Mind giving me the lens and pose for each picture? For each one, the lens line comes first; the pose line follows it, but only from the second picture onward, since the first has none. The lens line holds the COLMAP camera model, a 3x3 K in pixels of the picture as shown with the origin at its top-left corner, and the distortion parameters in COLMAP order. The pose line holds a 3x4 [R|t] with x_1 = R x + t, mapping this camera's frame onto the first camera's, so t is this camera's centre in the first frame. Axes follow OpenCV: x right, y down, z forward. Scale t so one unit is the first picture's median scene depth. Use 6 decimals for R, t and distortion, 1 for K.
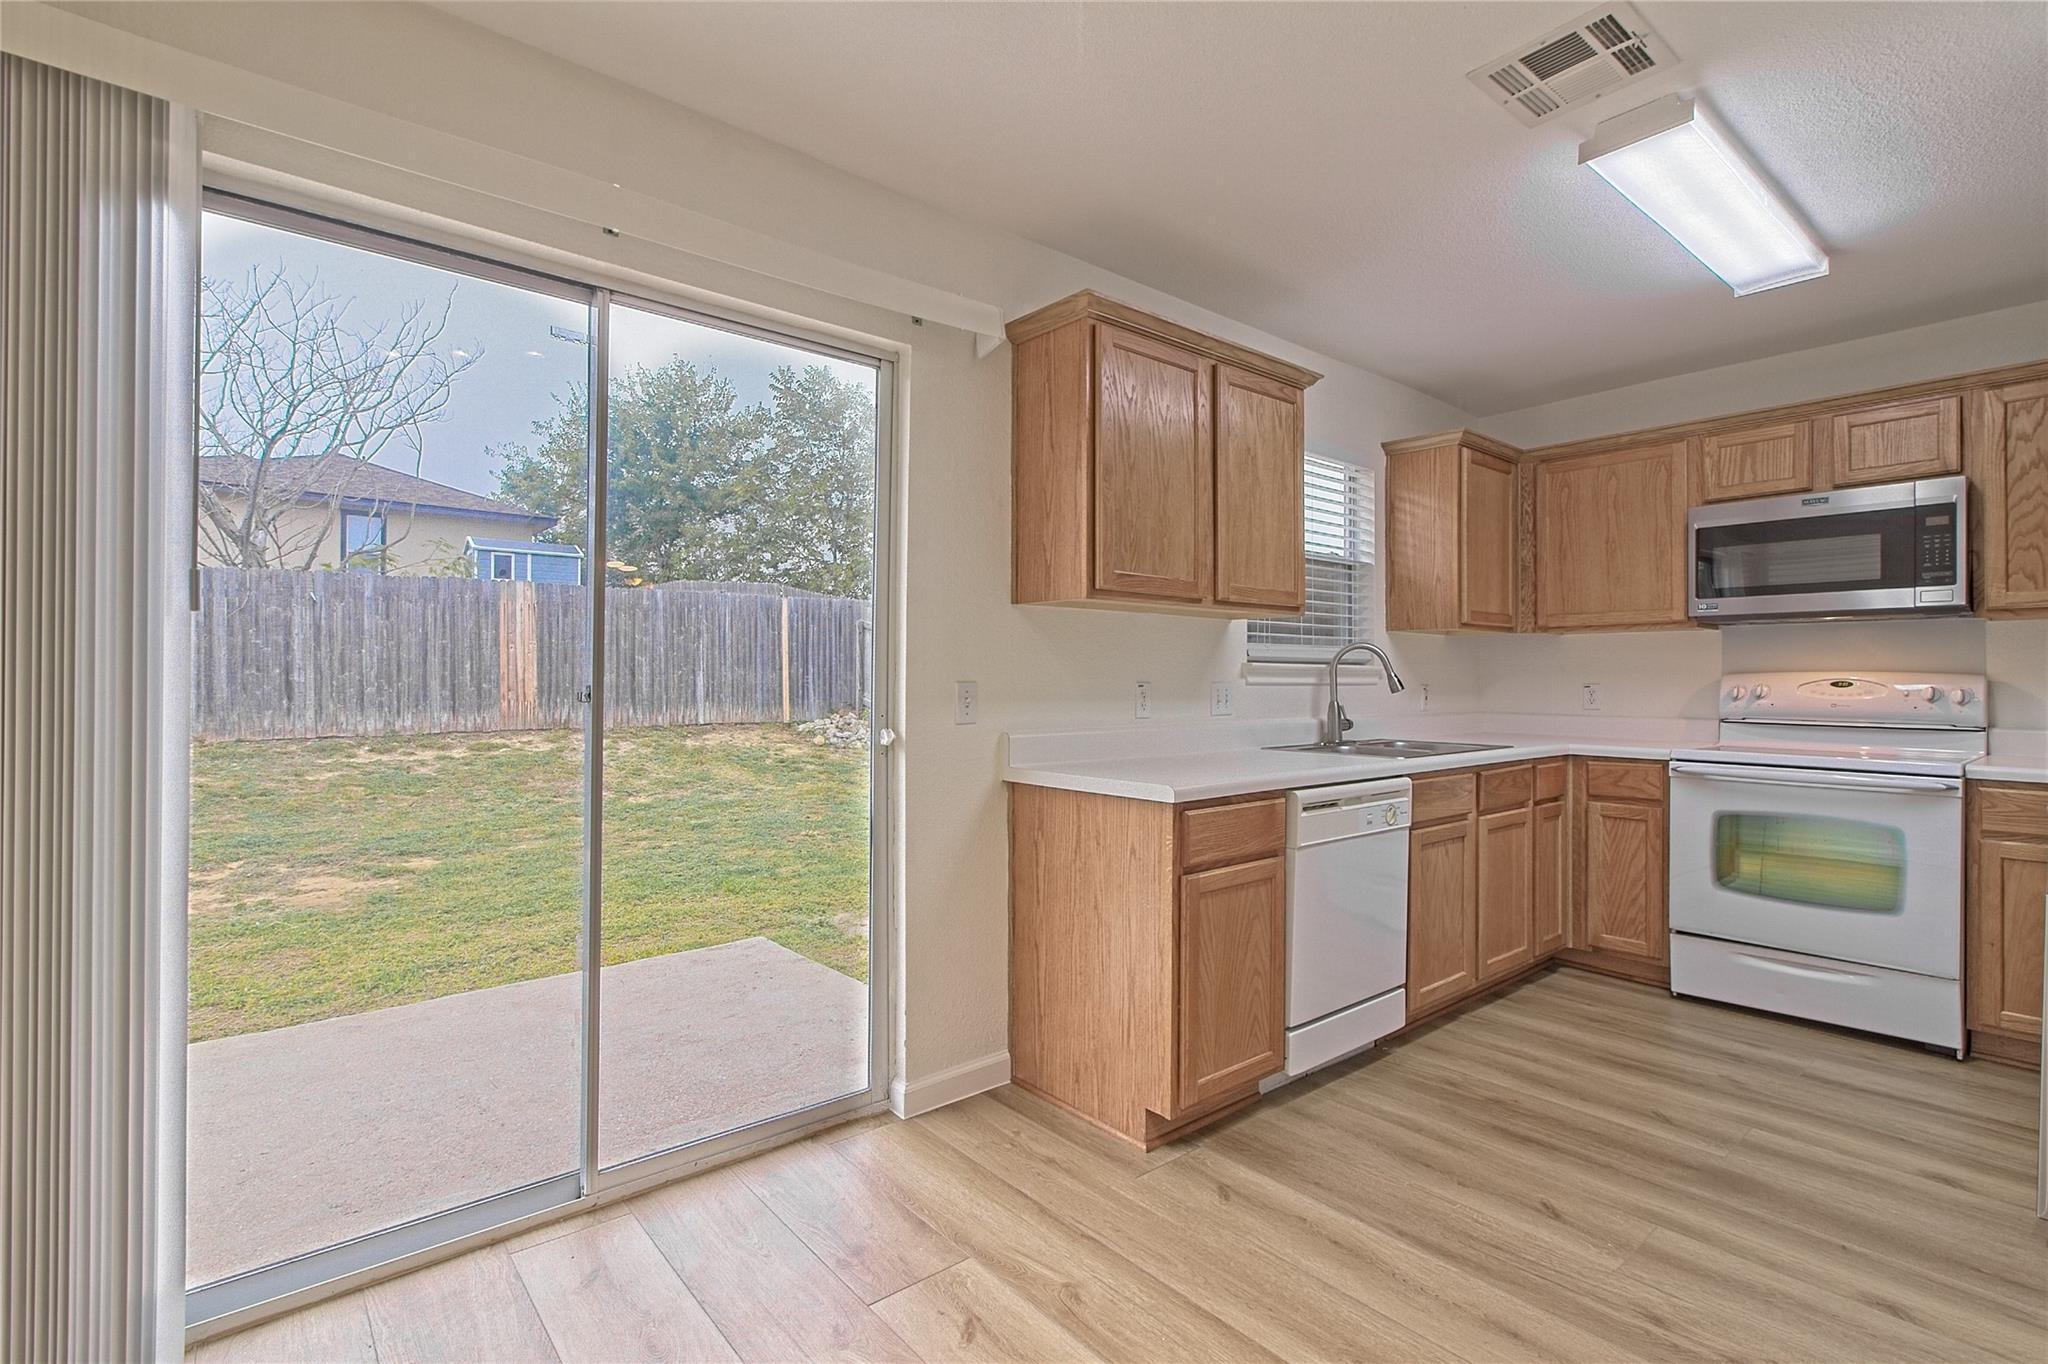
lens RADIAL K [[946.1, 0, 1014.7], [0, 946.1, 671.6], [0, 0, 1]] dist [-0.010053, 0.001260]
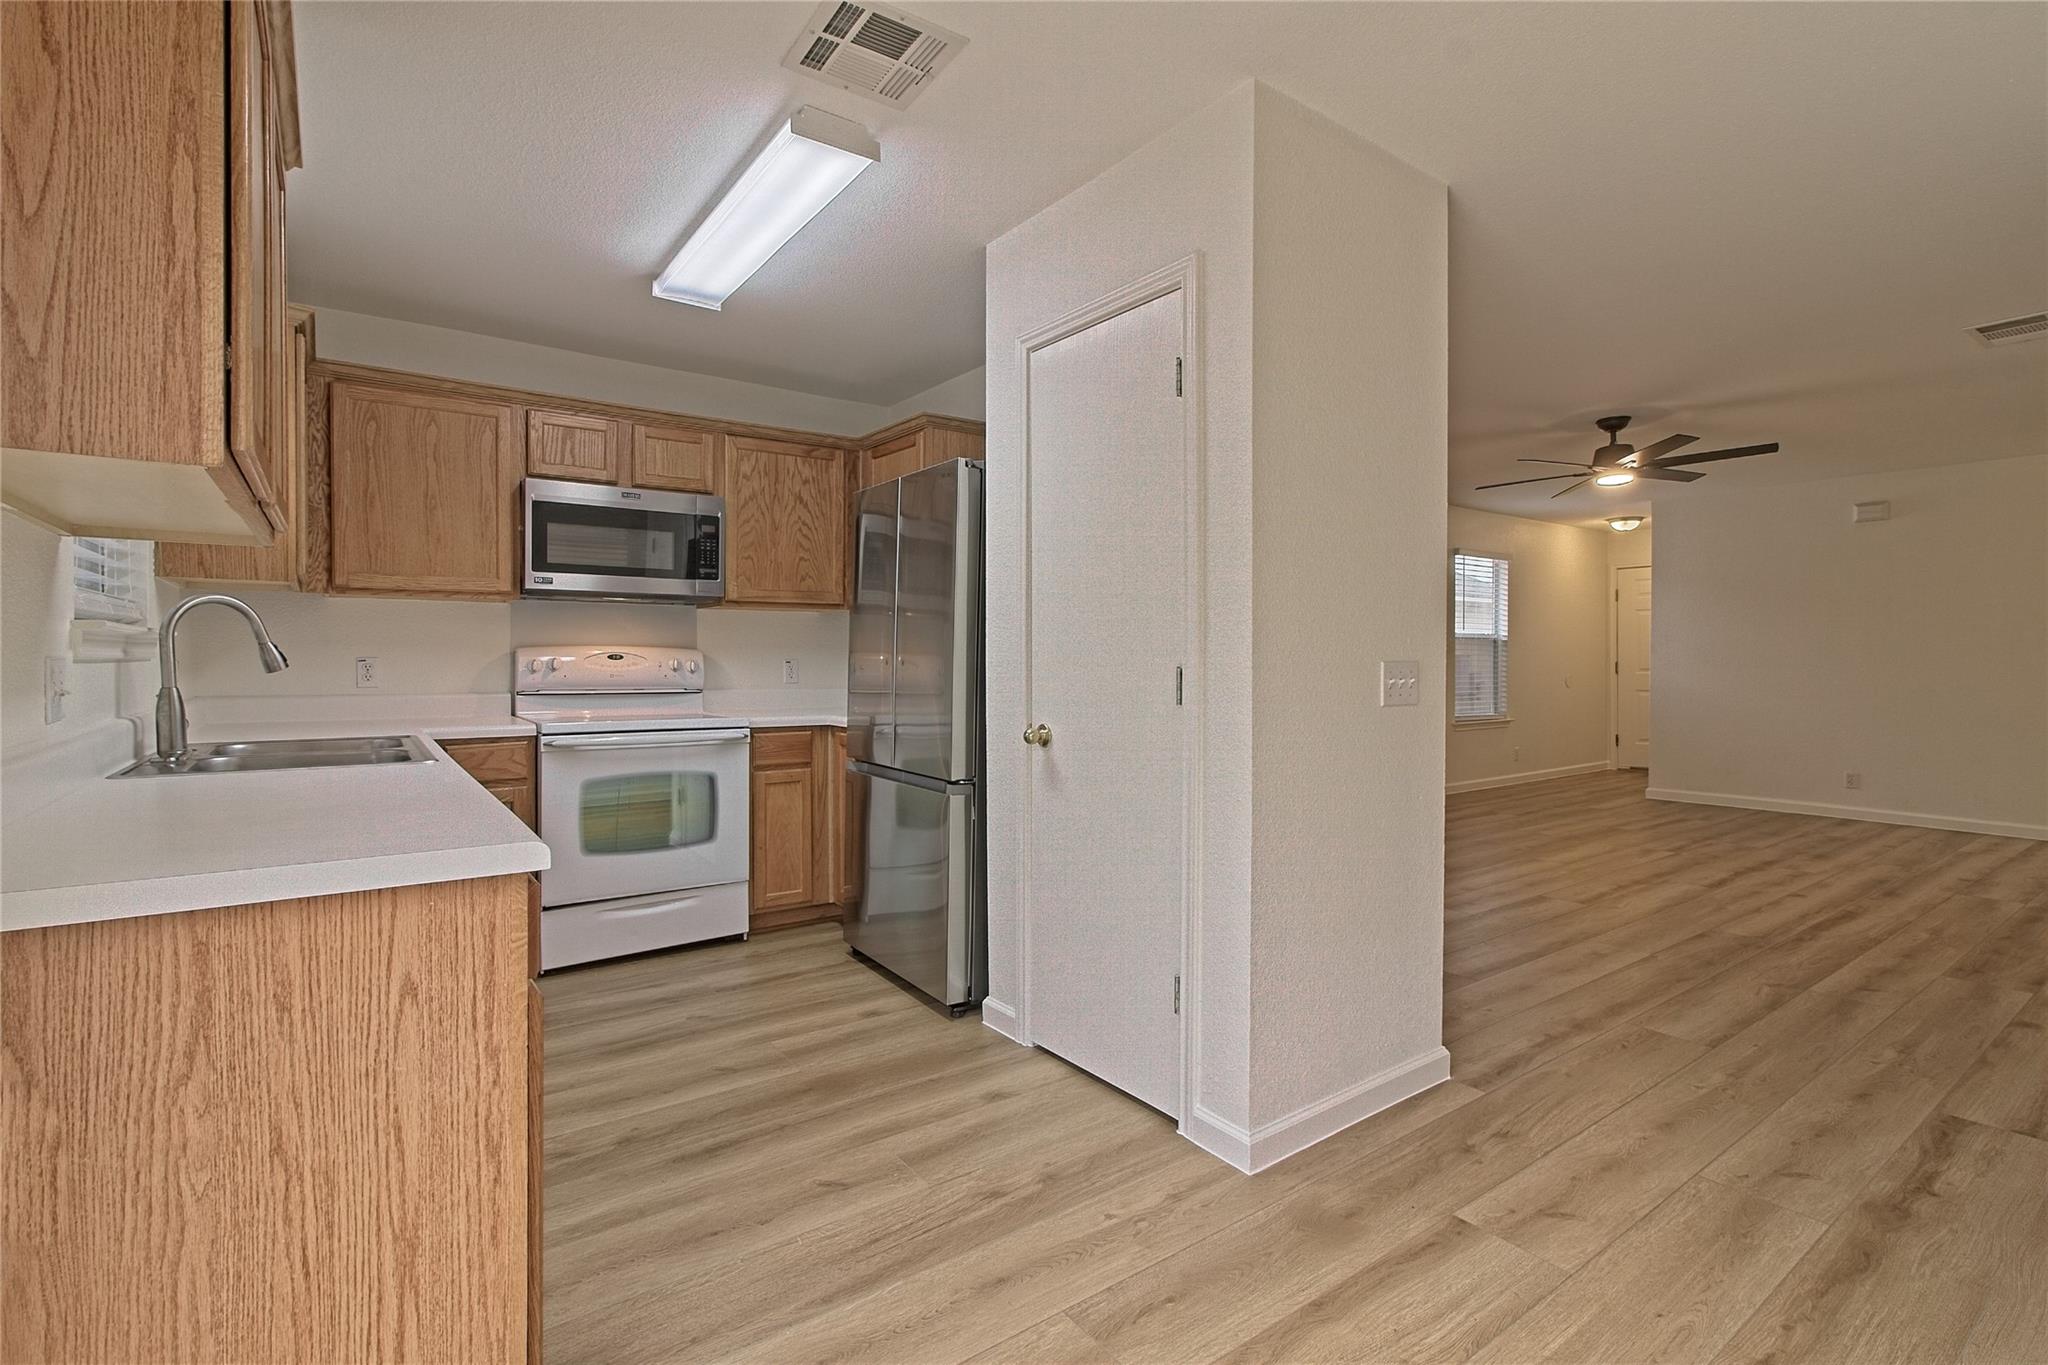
lens RADIAL K [[941.8, 0, 1018.4], [0, 941.8, 665.6], [0, 0, 1]] dist [0.000803, 0.000797]
pose [[0.070254, -0.011015, 0.997468, -0.285070], [-0.010946, 0.999870, 0.011812, 0.005851], [-0.997469, -0.011748, 0.070125, 0.519492]]
